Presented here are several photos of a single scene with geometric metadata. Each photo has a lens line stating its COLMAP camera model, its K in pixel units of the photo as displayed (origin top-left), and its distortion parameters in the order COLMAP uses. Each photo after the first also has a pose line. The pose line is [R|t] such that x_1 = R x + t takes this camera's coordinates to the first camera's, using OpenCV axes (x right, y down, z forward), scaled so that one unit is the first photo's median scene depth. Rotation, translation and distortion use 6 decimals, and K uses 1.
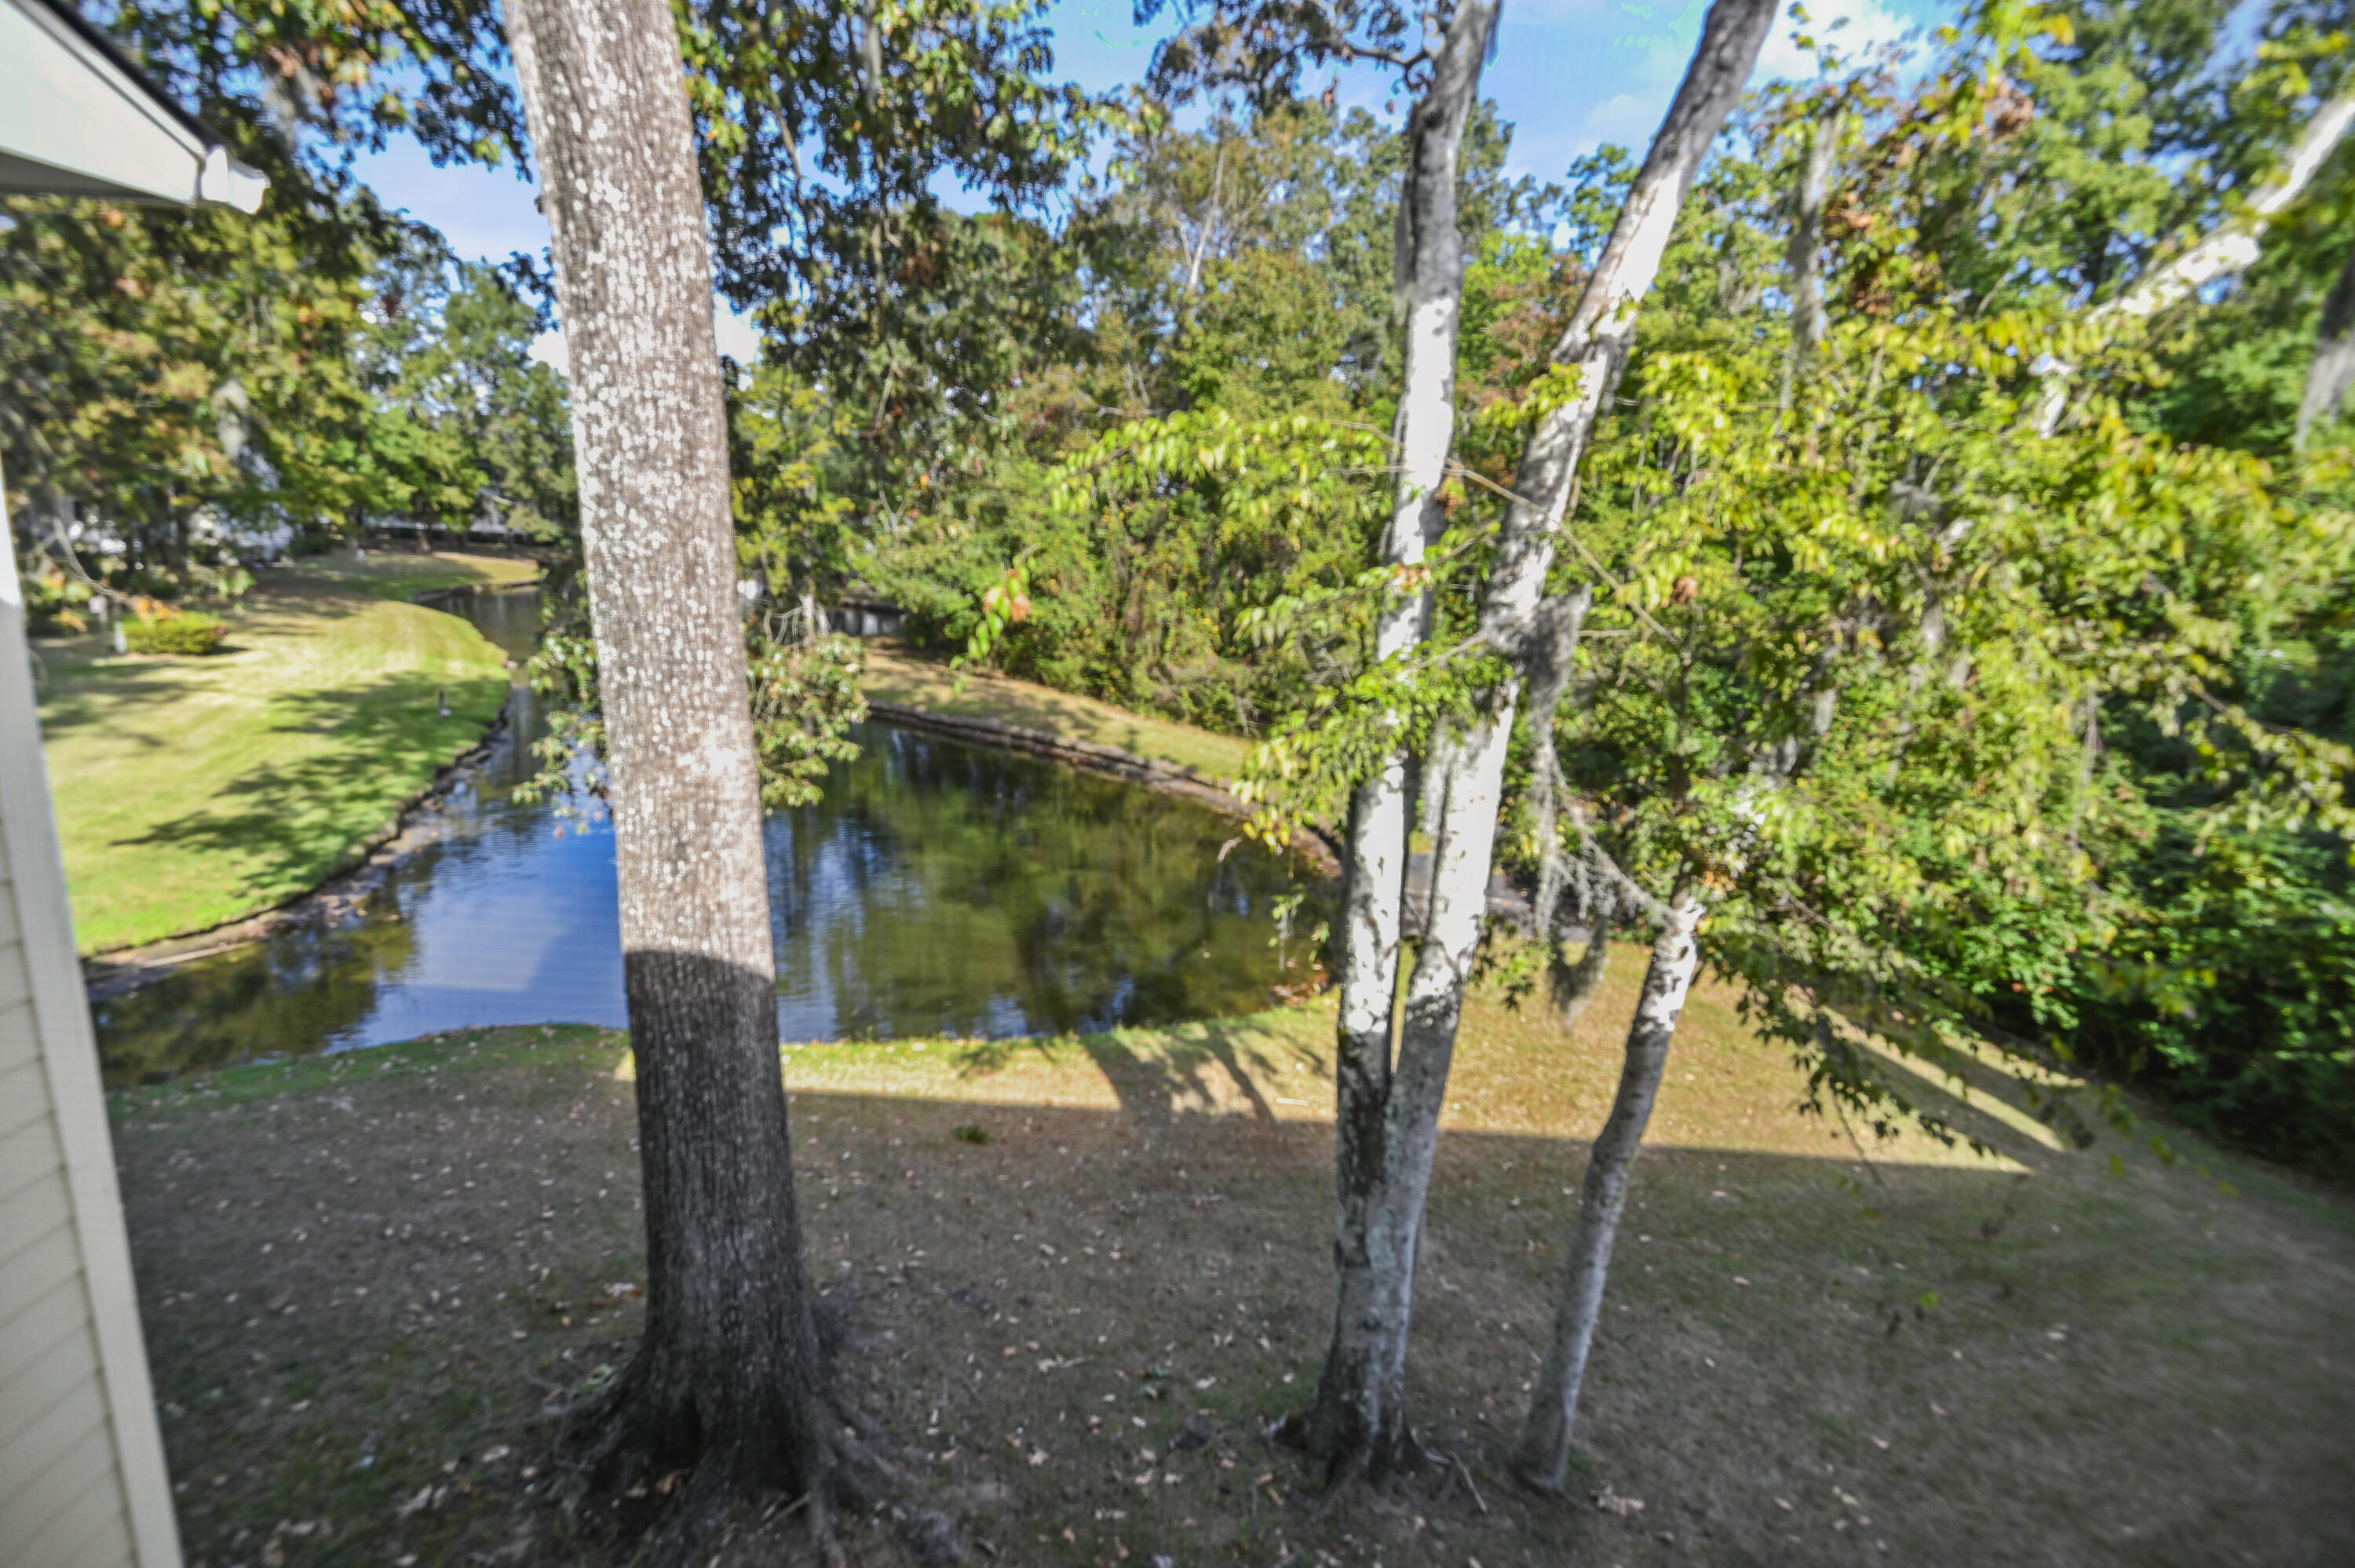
lens RADIAL K [[1093.7, 0, 1171.8], [0, 1093.7, 798.0], [0, 0, 1]] dist [-0.001366, -0.009638]
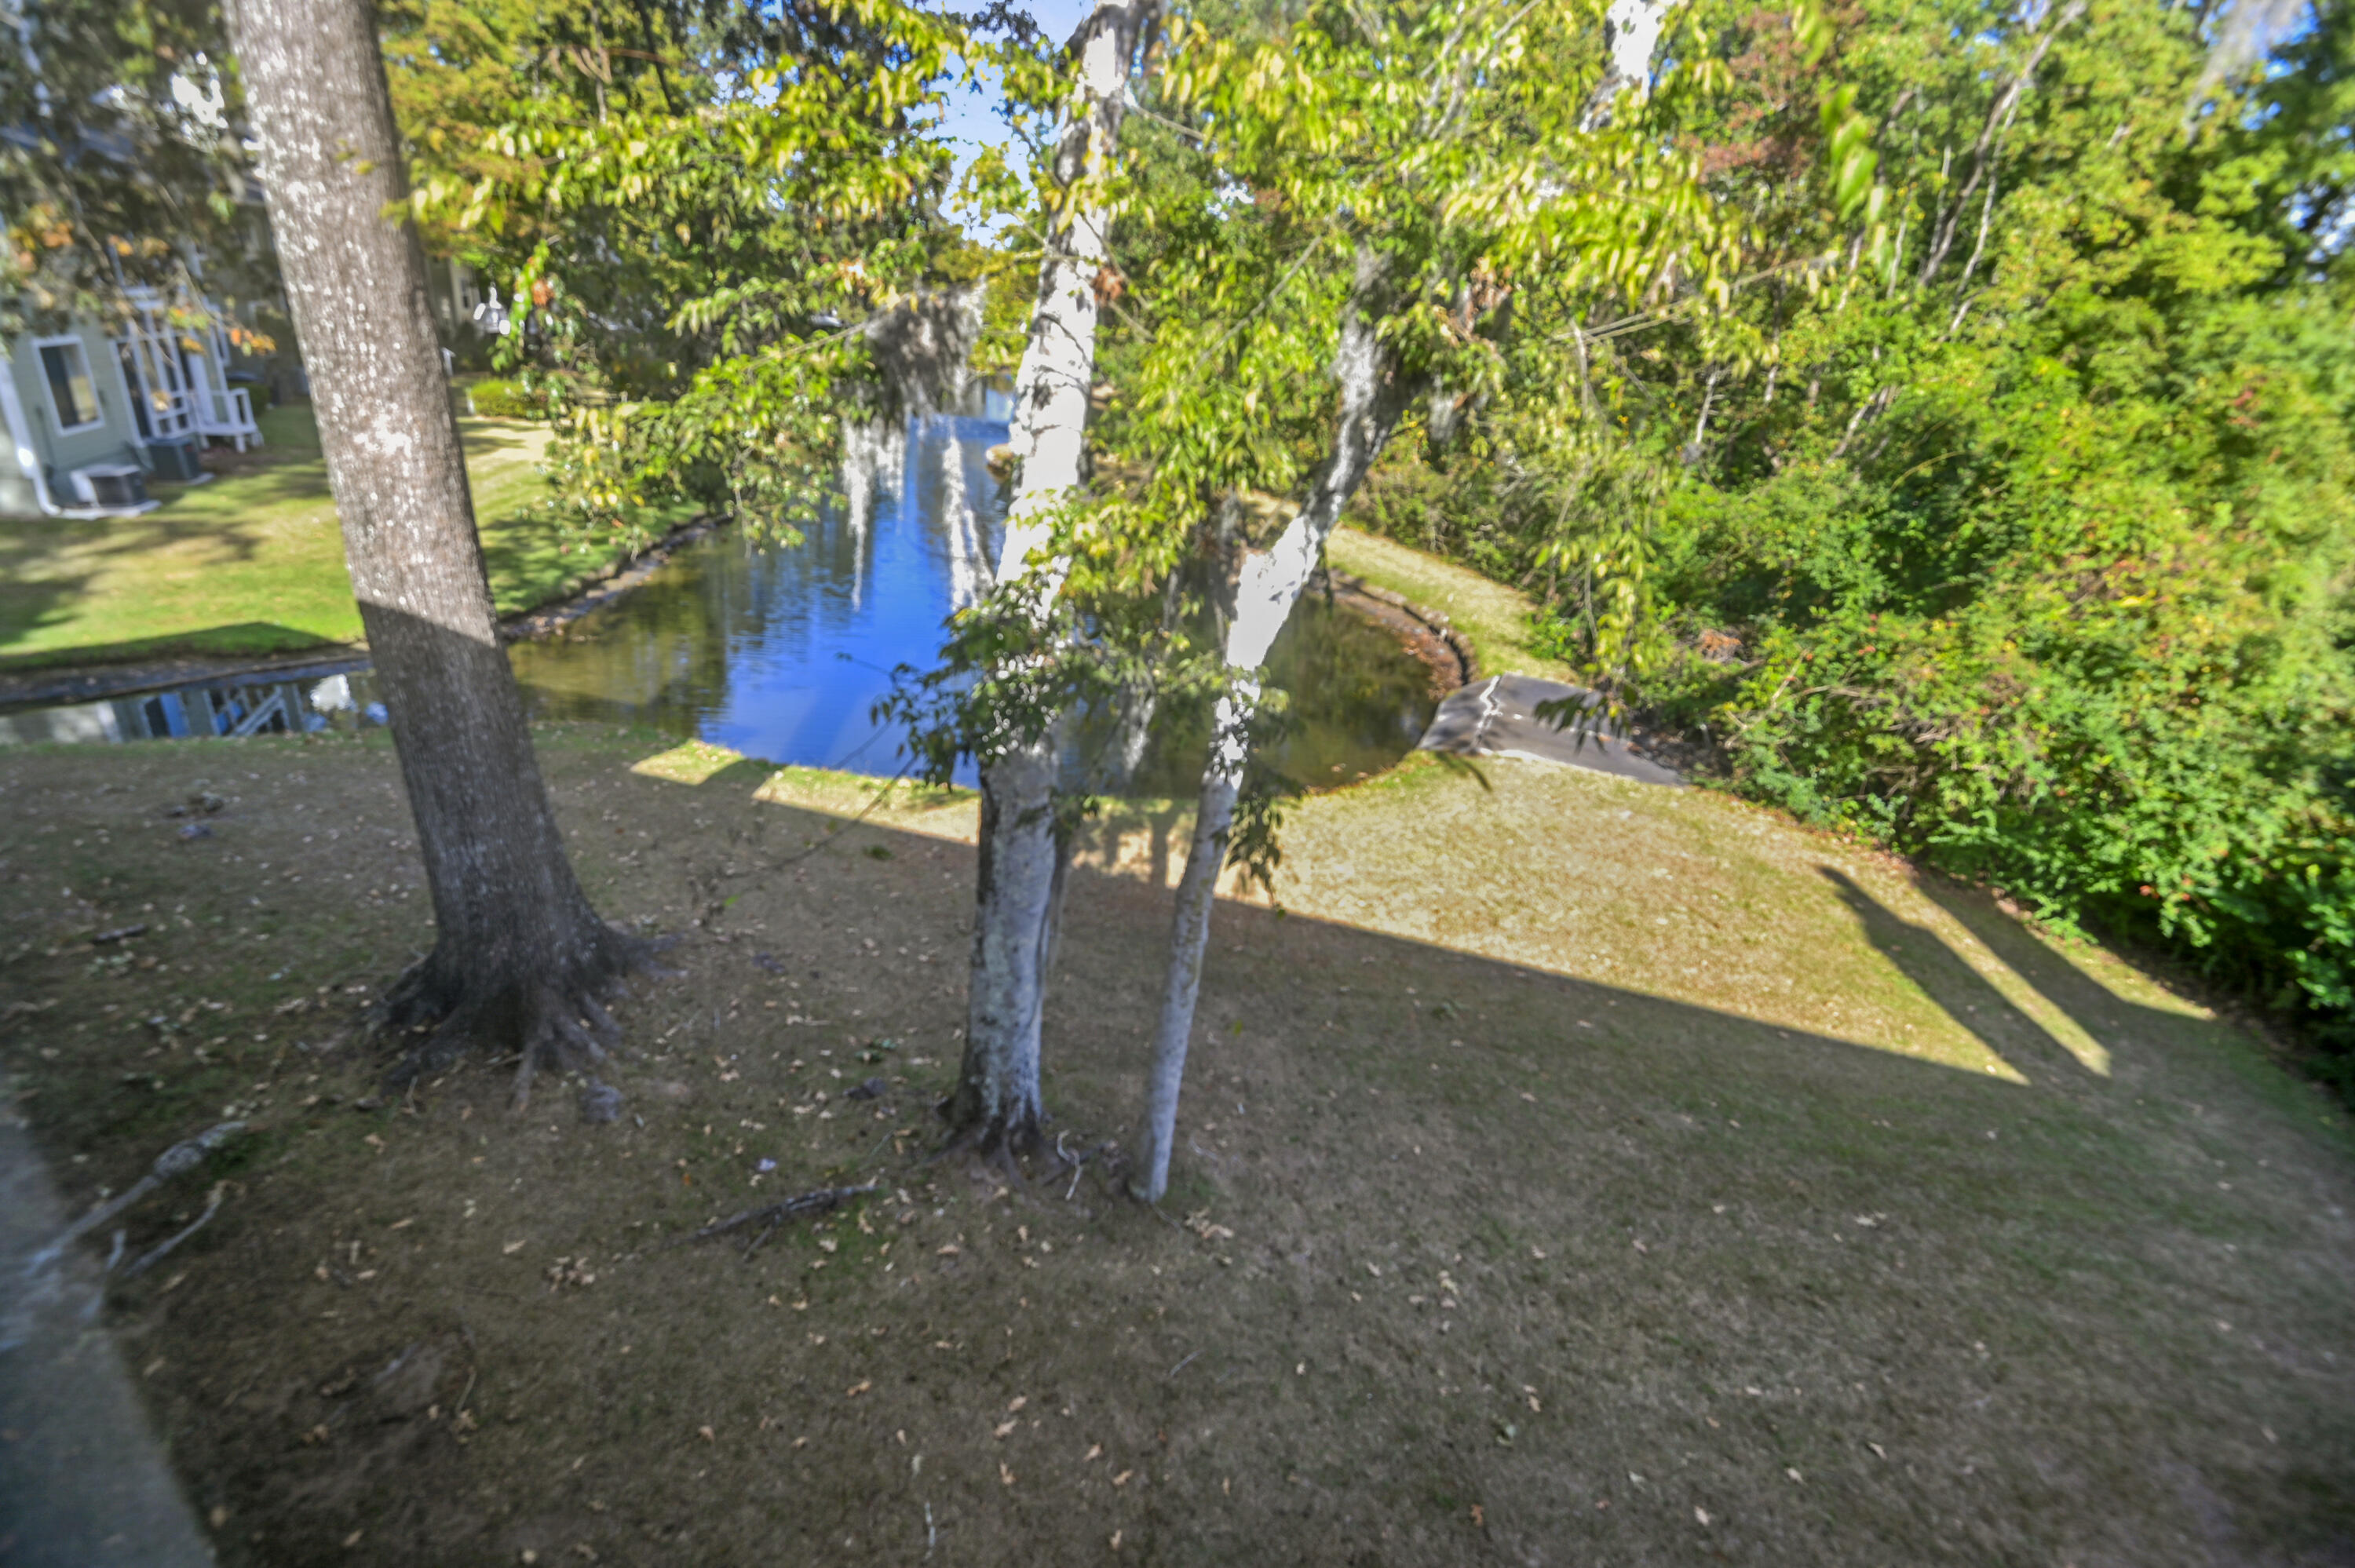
lens RADIAL K [[1093.7, 0, 1171.8], [0, 1093.7, 798.0], [0, 0, 1]] dist [-0.001366, -0.009638]
pose [[0.957881, 0.126448, -0.257828, 0.292937], [-0.084004, 0.981945, 0.169490, 0.028765], [0.274605, -0.140692, 0.951209, 0.016896]]
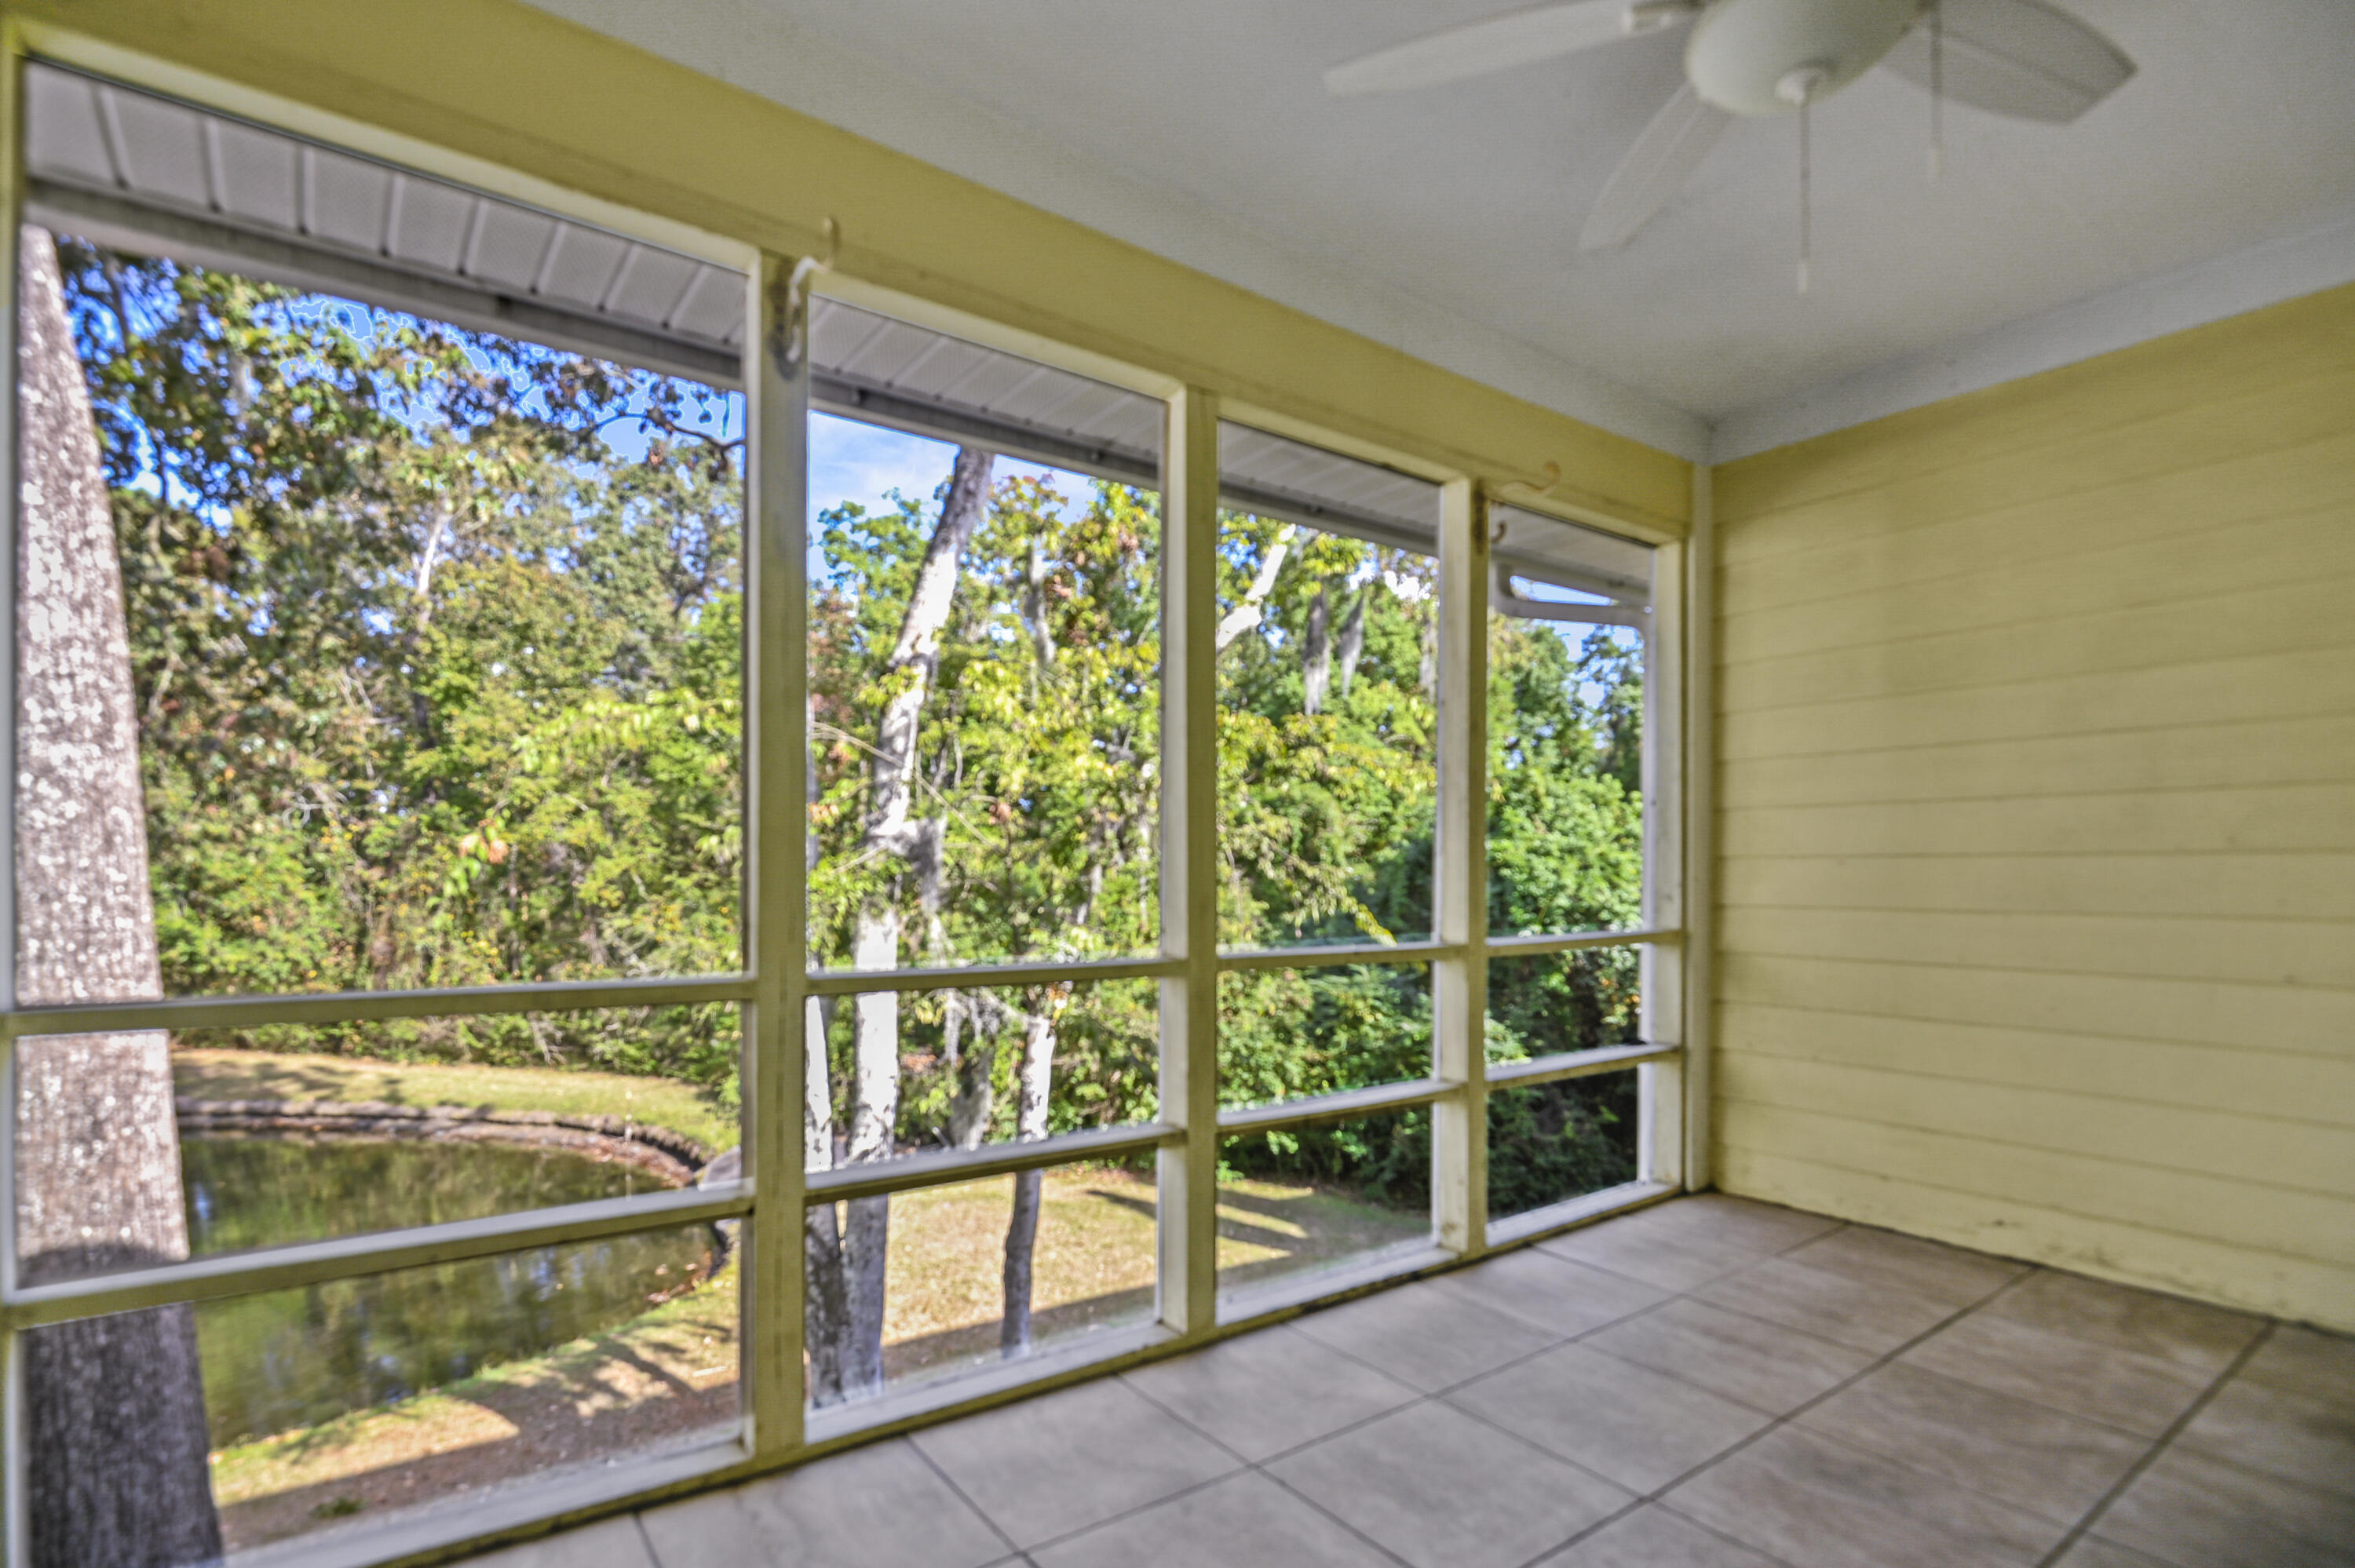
lens RADIAL K [[1132.5, 0, 1155.3], [0, 1132.5, 883.9], [0, 0, 1]] dist [-0.008800, -0.000442]
pose [[0.820059, -0.077929, 0.566948, -0.088914], [0.189382, 0.971821, -0.140349, 0.058069], [-0.540035, 0.222464, 0.811709, -0.126643]]
